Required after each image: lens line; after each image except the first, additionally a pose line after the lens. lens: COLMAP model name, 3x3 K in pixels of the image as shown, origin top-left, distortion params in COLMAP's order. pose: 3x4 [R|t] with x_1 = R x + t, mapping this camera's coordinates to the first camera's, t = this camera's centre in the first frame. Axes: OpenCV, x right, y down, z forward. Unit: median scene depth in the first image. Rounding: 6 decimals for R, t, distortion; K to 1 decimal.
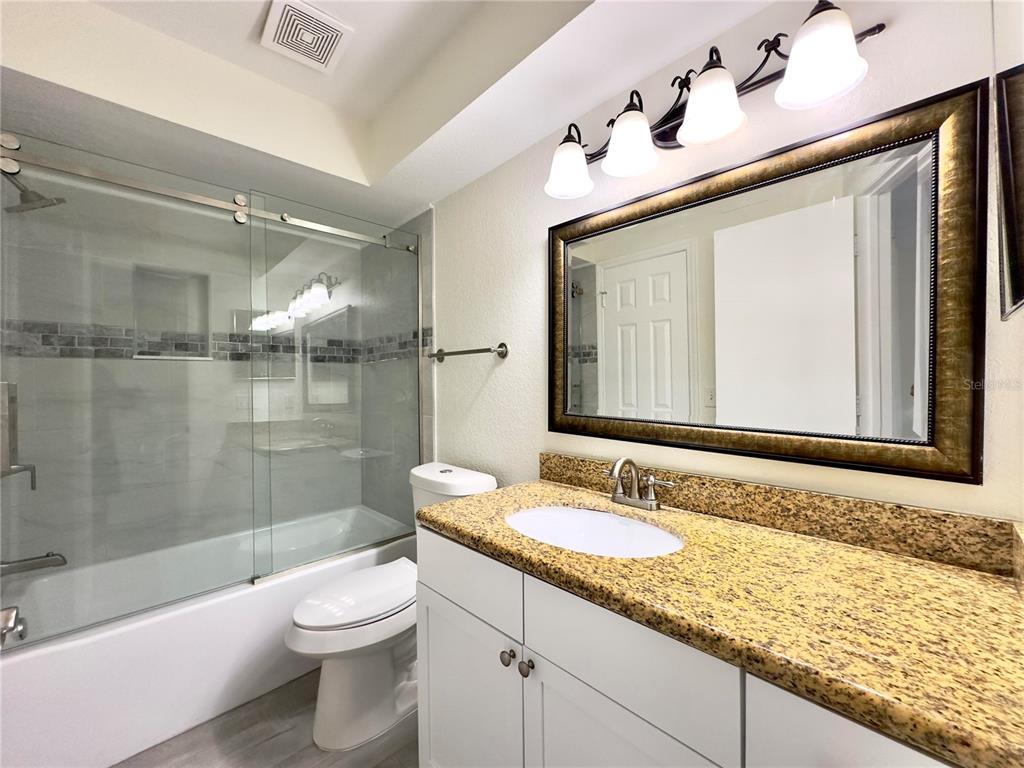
lens RADIAL K [[409.5, 0, 509.0], [0, 409.5, 381.7], [0, 0, 1]] dist [-0.004178, 0.001177]
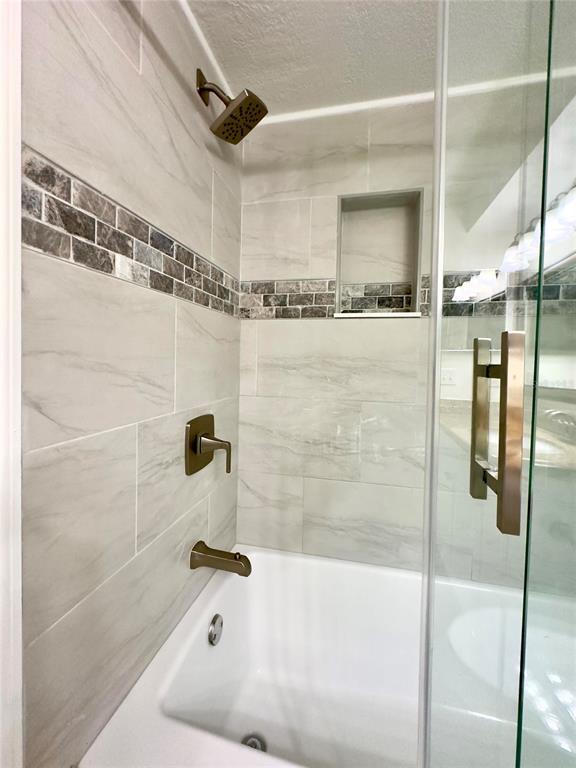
lens RADIAL K [[323.3, 0, 289.3], [0, 323.3, 369.1], [0, 0, 1]] dist [0.000667, 0.000597]
pose [[0.551658, 0.052777, -0.832399, -0.436637], [-0.024947, 0.998594, 0.046782, 0.017100], [0.833698, -0.005042, 0.552198, 0.577369]]
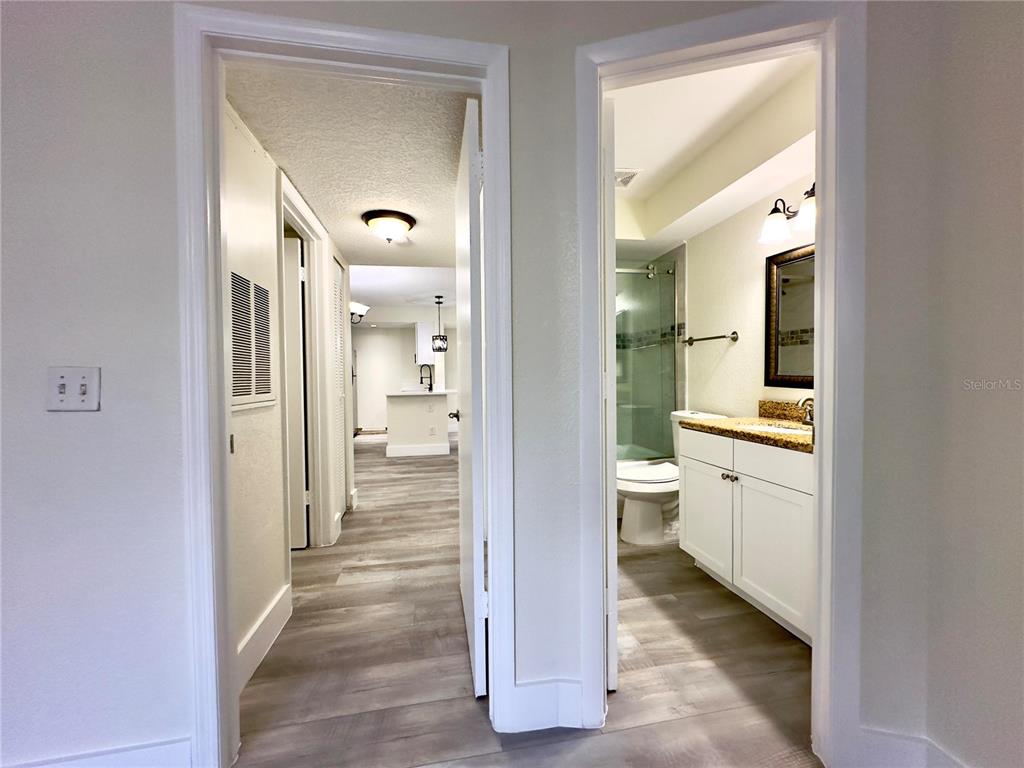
lens RADIAL K [[409.5, 0, 512.9], [0, 409.5, 384.7], [0, 0, 1]] dist [-0.004178, 0.001177]
pose [[0.845514, 0.012854, -0.533799, 0.092109], [0.007616, 0.999318, 0.036127, 0.039172], [0.533900, -0.034611, 0.844839, -0.678020]]
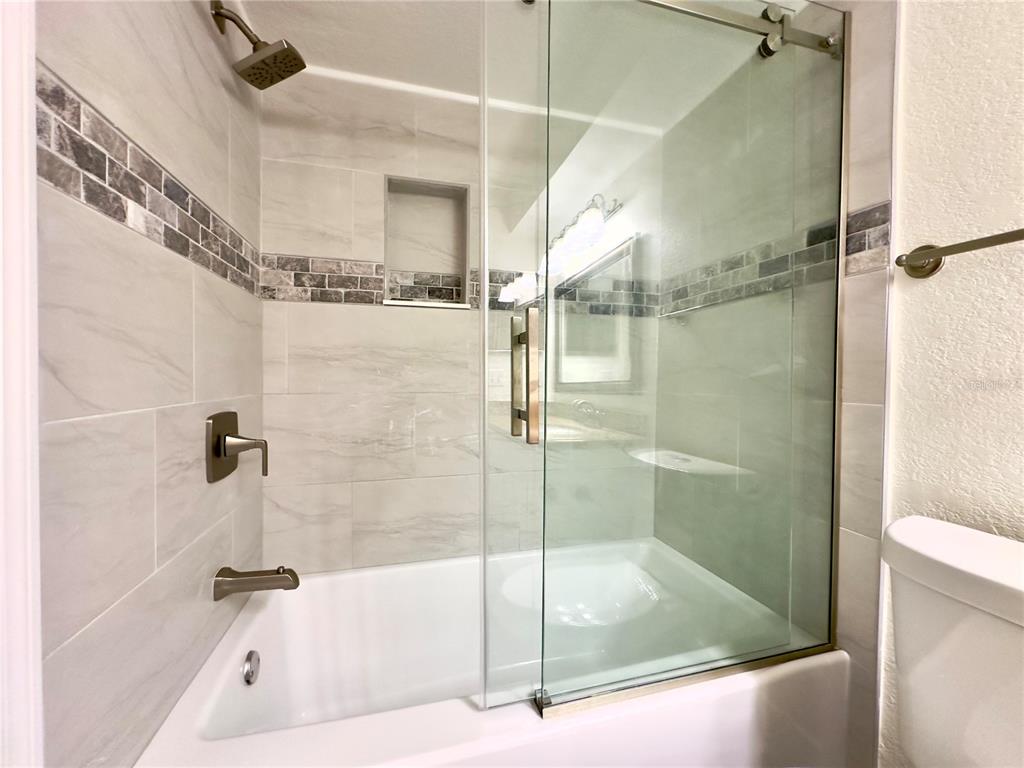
lens RADIAL K [[409.5, 0, 509.8], [0, 409.5, 382.1], [0, 0, 1]] dist [-0.004178, 0.001177]
pose [[0.878689, 0.029546, -0.476479, -0.360618], [-0.018424, 0.999438, 0.027997, 0.059578], [0.477039, -0.015822, 0.878740, 0.455314]]
